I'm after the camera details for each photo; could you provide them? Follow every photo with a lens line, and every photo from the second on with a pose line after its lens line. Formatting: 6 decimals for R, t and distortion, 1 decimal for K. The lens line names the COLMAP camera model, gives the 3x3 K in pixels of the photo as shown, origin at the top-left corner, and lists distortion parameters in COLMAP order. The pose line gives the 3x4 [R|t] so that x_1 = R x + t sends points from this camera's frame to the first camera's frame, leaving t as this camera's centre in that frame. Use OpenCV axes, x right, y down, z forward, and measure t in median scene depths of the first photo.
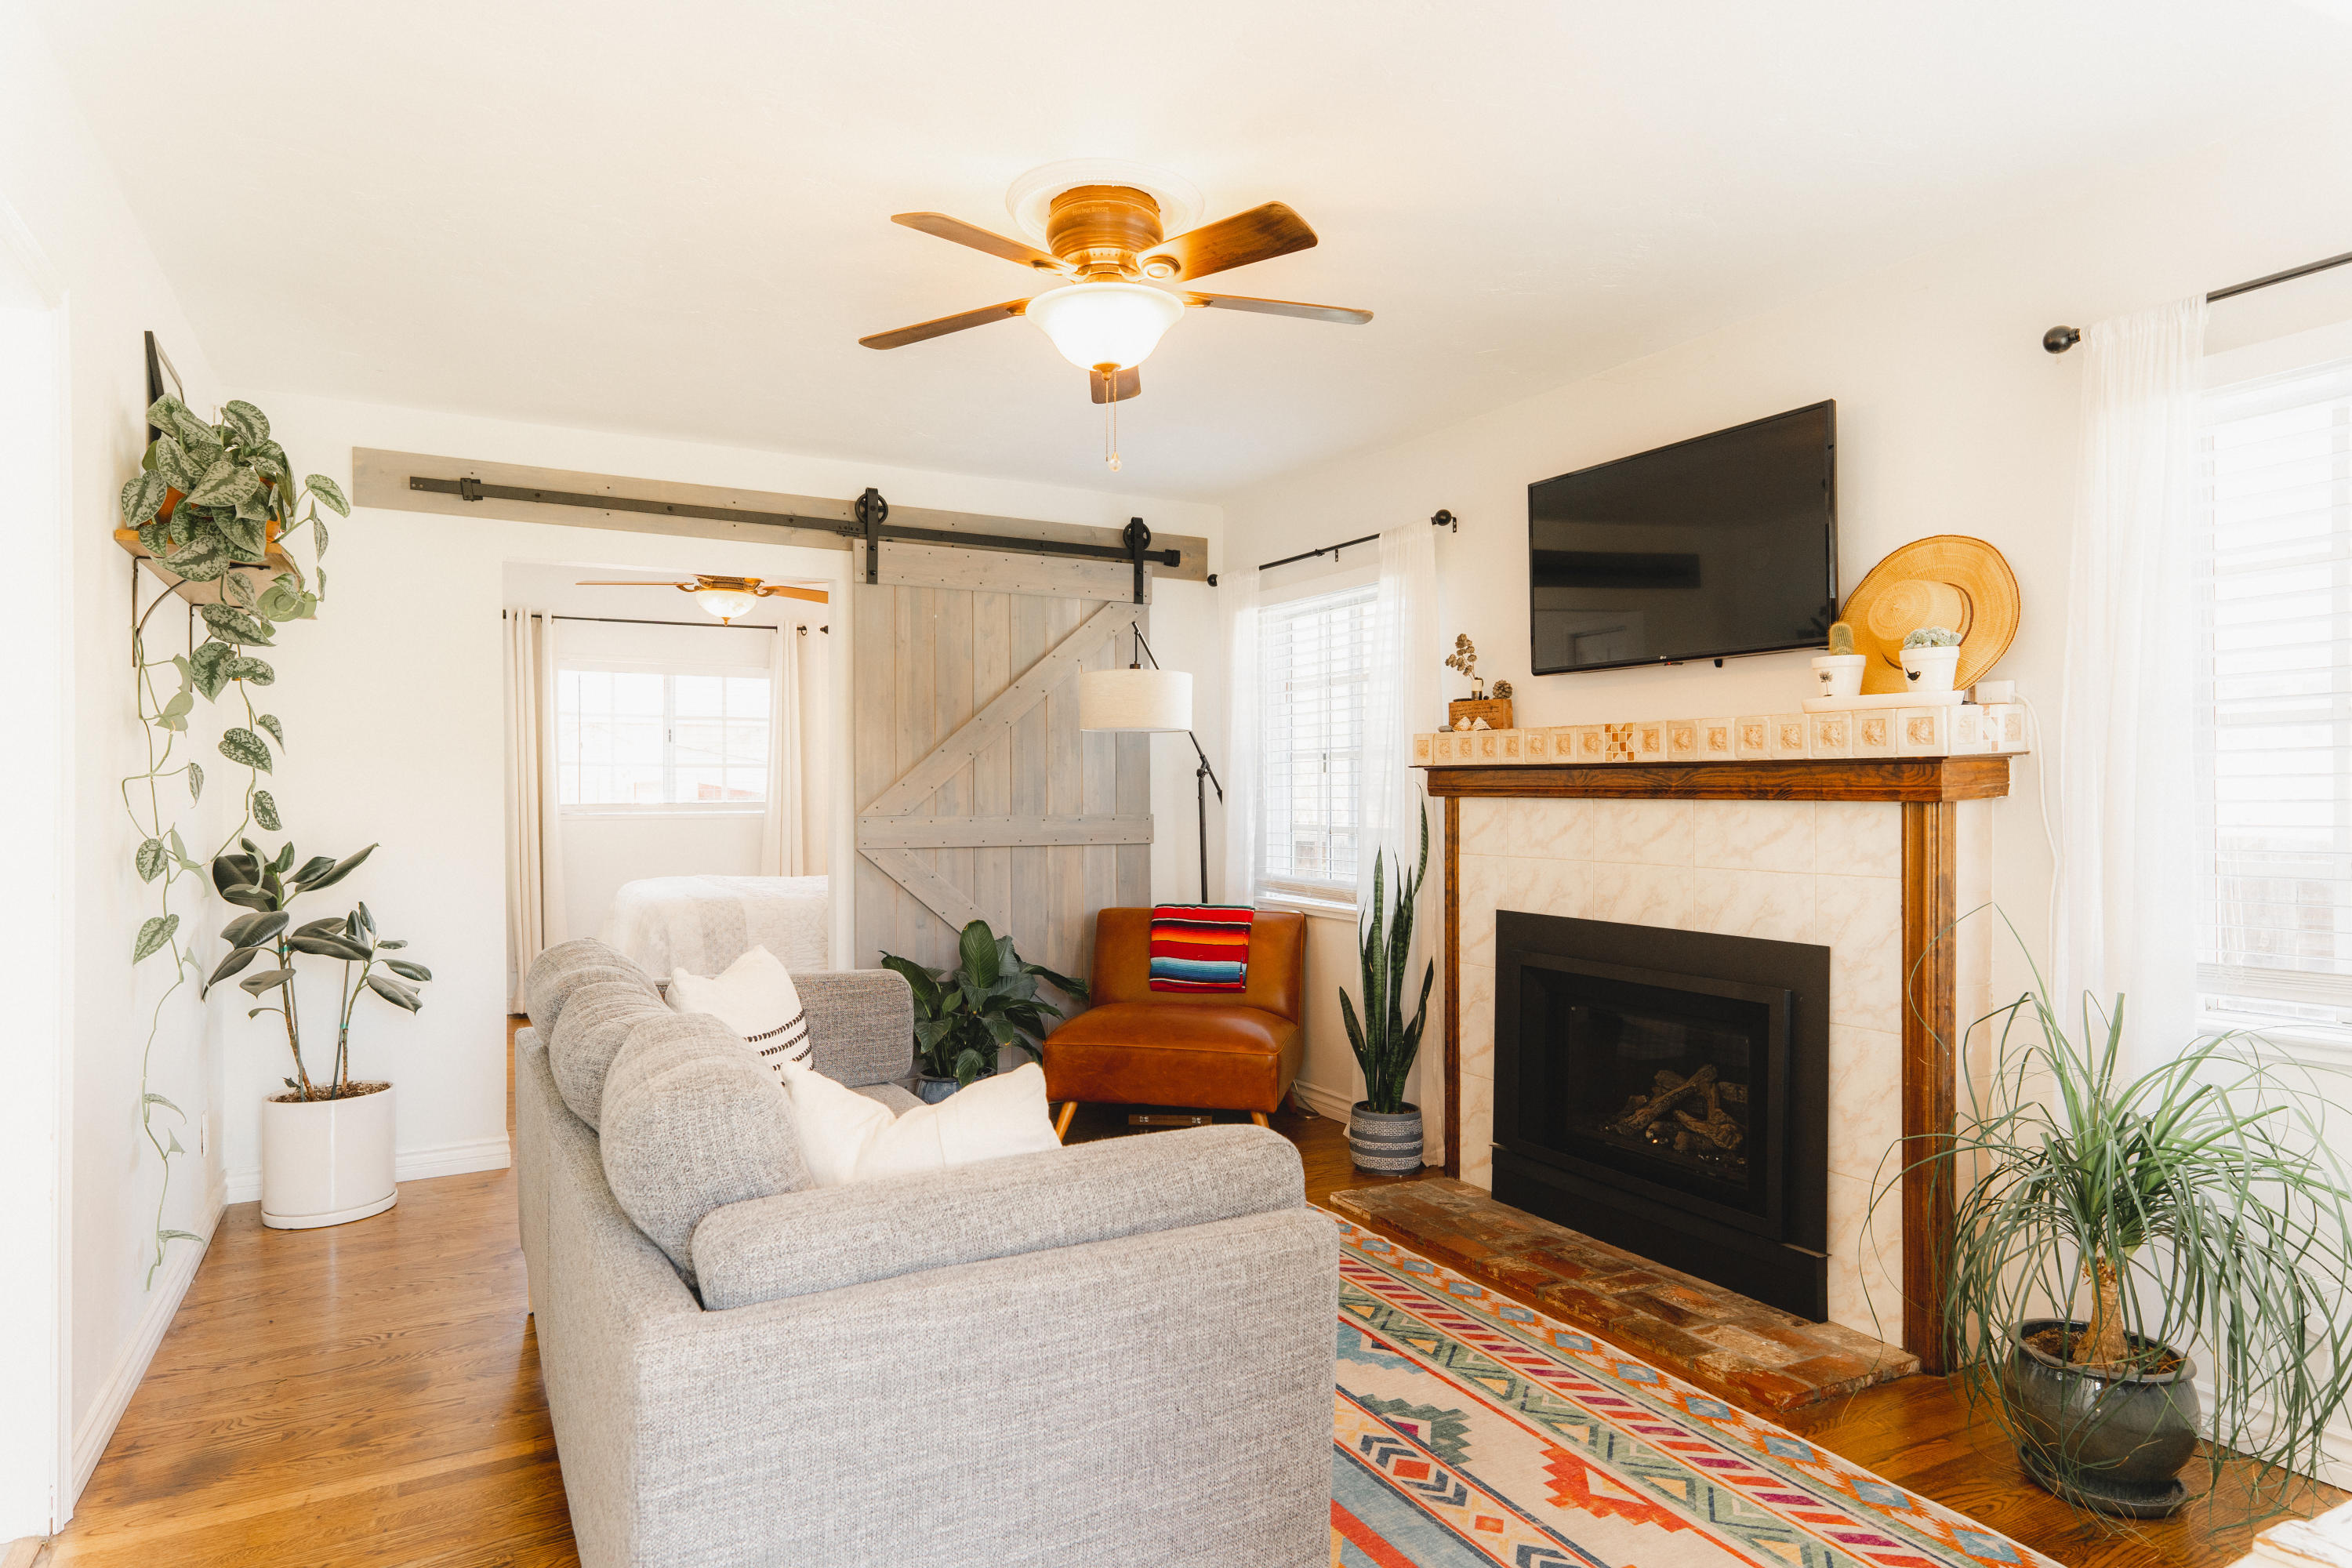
lens RADIAL K [[1295.5, 0, 1172.2], [0, 1295.5, 794.7], [0, 0, 1]] dist [0.000791, 0.000078]
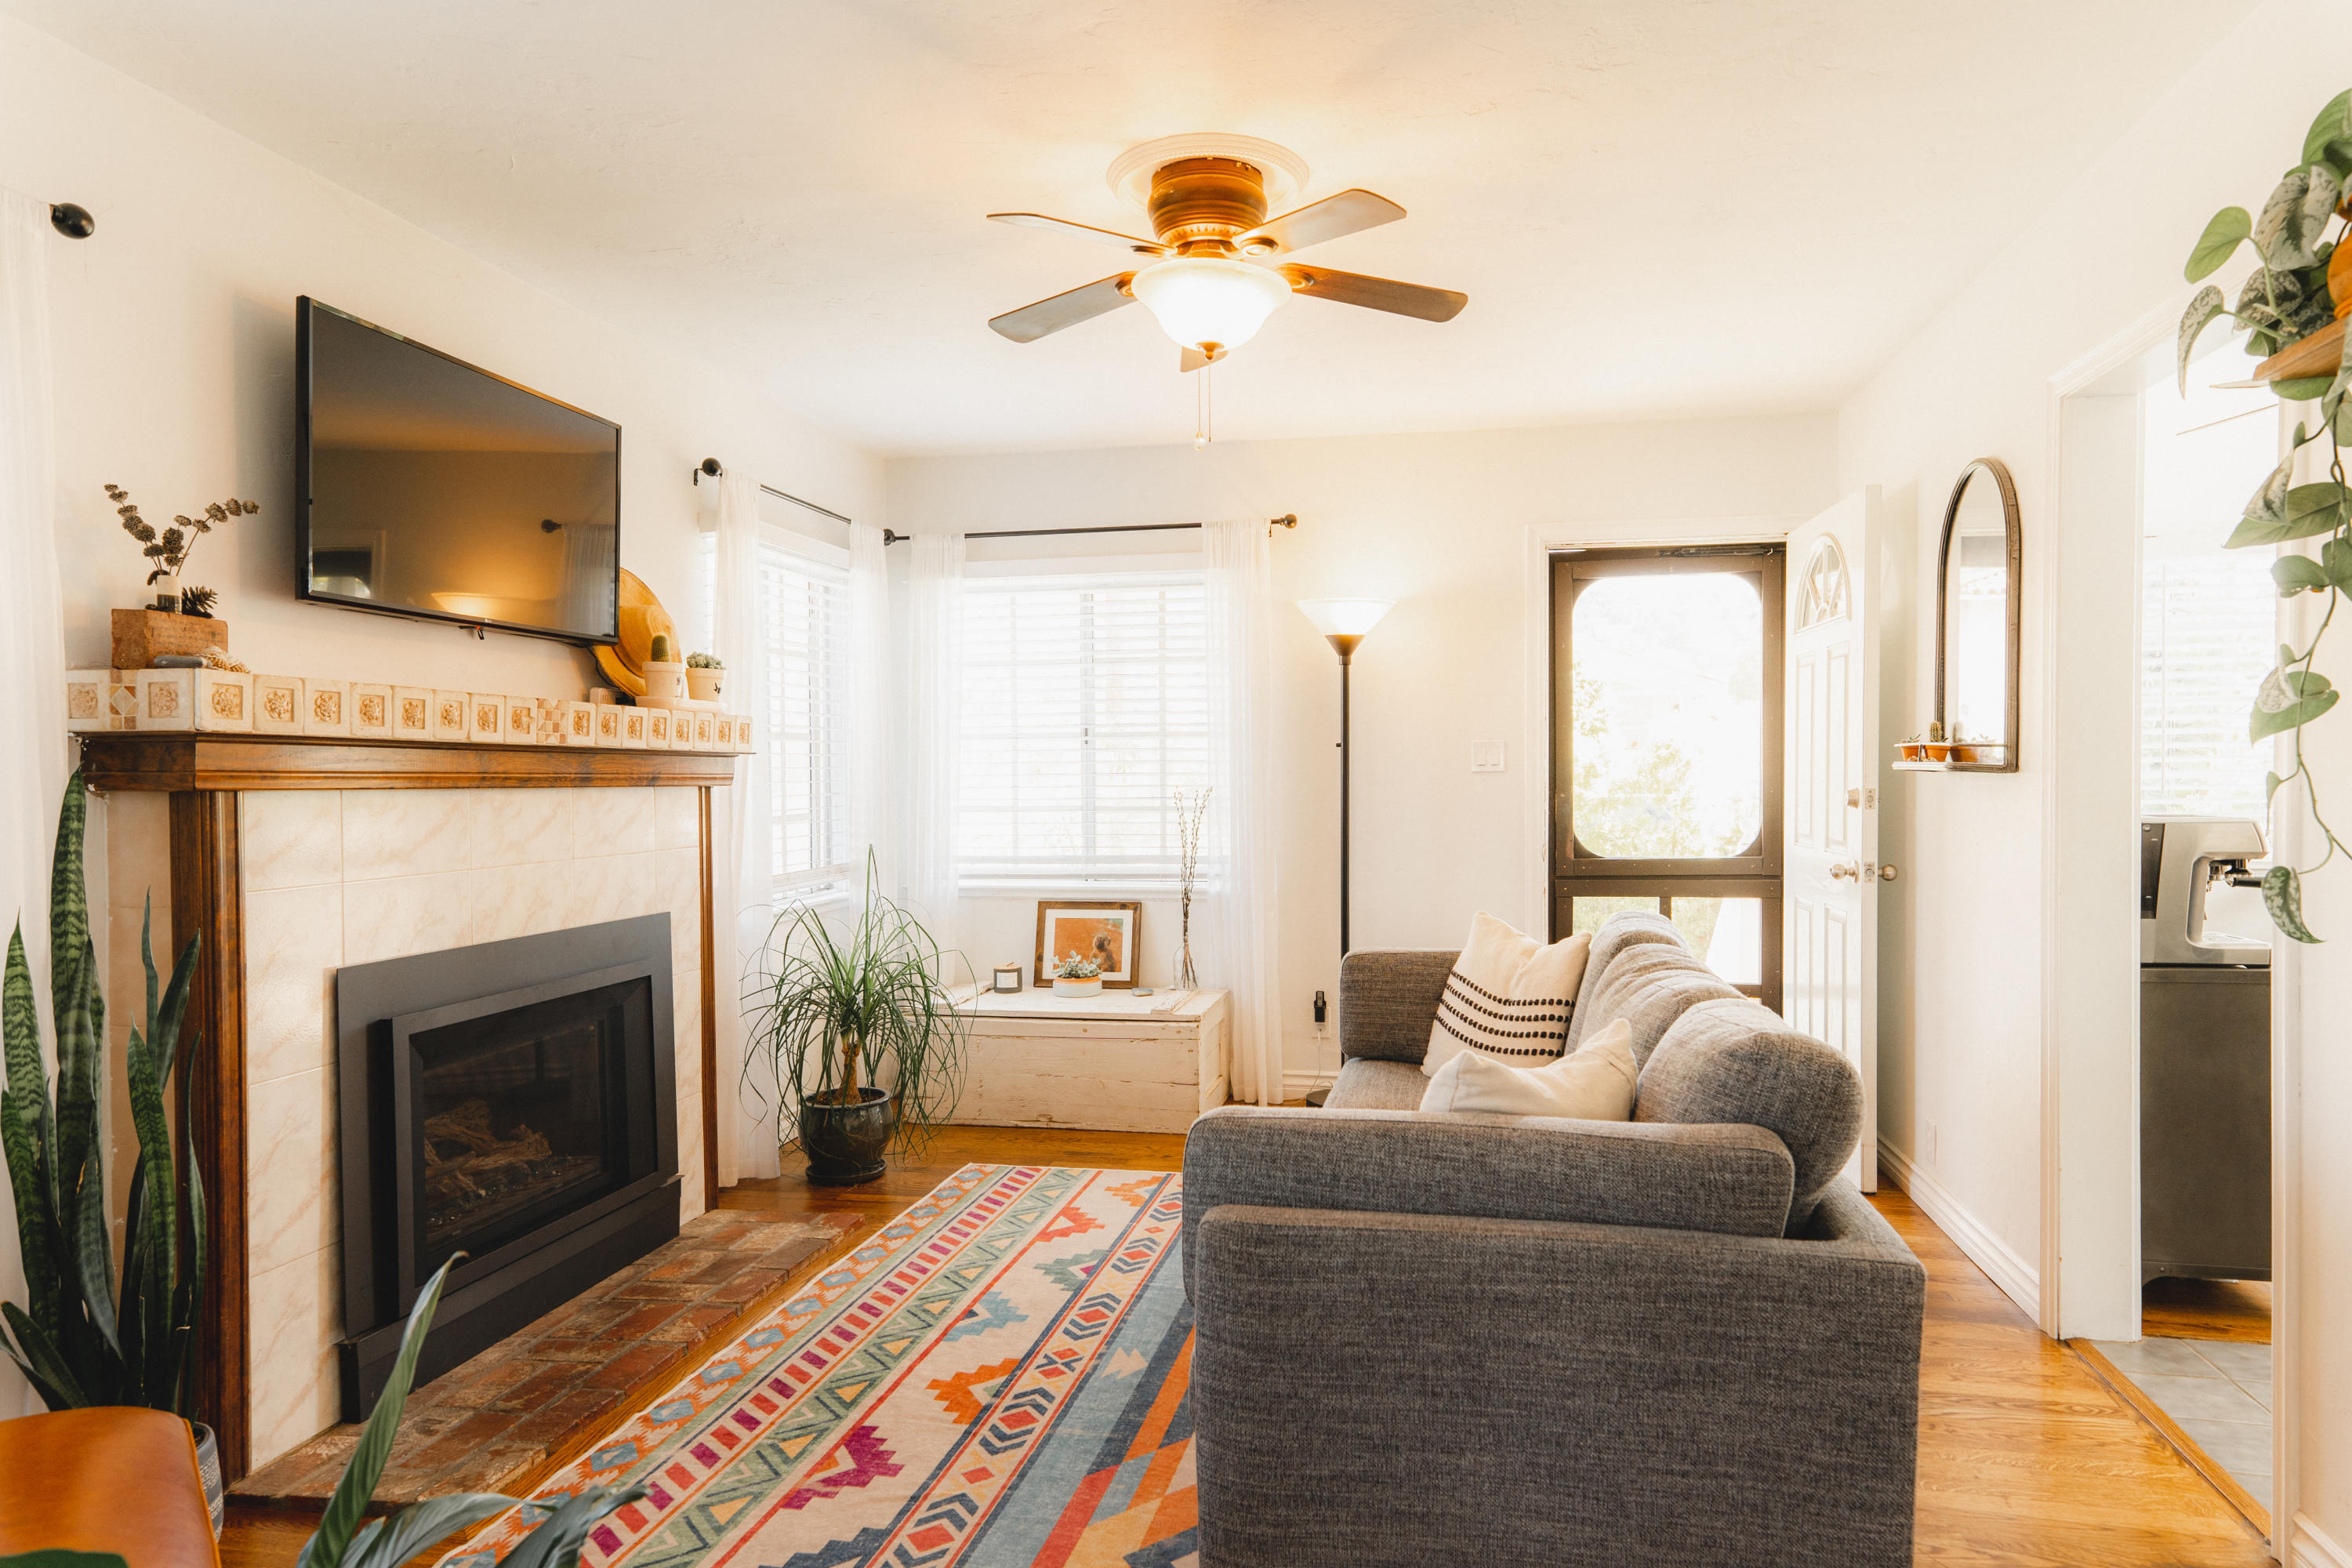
lens RADIAL K [[1378.9, 0, 1173.5], [0, 1378.9, 779.2], [0, 0, 1]] dist [0.008399, 0.001642]
pose [[-0.739133, 0.002234, 0.673556, -0.659692], [0.013226, 0.999850, 0.011197, -0.008223], [-0.673430, 0.017185, -0.739051, 1.602365]]
